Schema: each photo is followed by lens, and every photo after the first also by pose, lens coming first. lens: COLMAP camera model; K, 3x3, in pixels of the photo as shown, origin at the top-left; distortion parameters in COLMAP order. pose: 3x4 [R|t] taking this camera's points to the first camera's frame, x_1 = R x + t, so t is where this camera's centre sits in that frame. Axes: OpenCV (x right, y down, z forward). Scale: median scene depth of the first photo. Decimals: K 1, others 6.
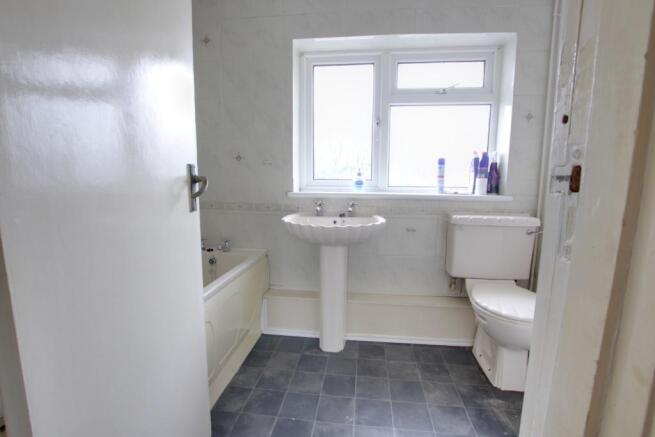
lens RADIAL K [[366.3, 0, 327.5], [0, 366.3, 218.5], [0, 0, 1]] dist [0.000246, 0.000026]
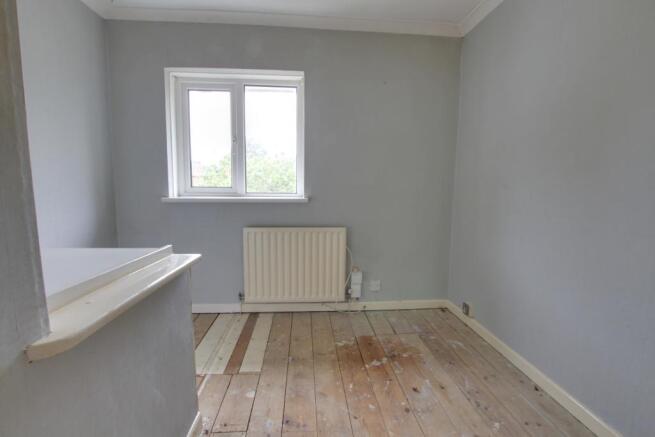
lens RADIAL K [[304.1, 0, 327.5], [0, 304.1, 218.5], [0, 0, 1]] dist [-0.022689, -0.000044]
pose [[0.980109, -0.013336, 0.198011, 0.204653], [0.014736, 0.999876, -0.005600, 0.006618], [-0.197911, 0.008407, 0.980184, -0.029907]]
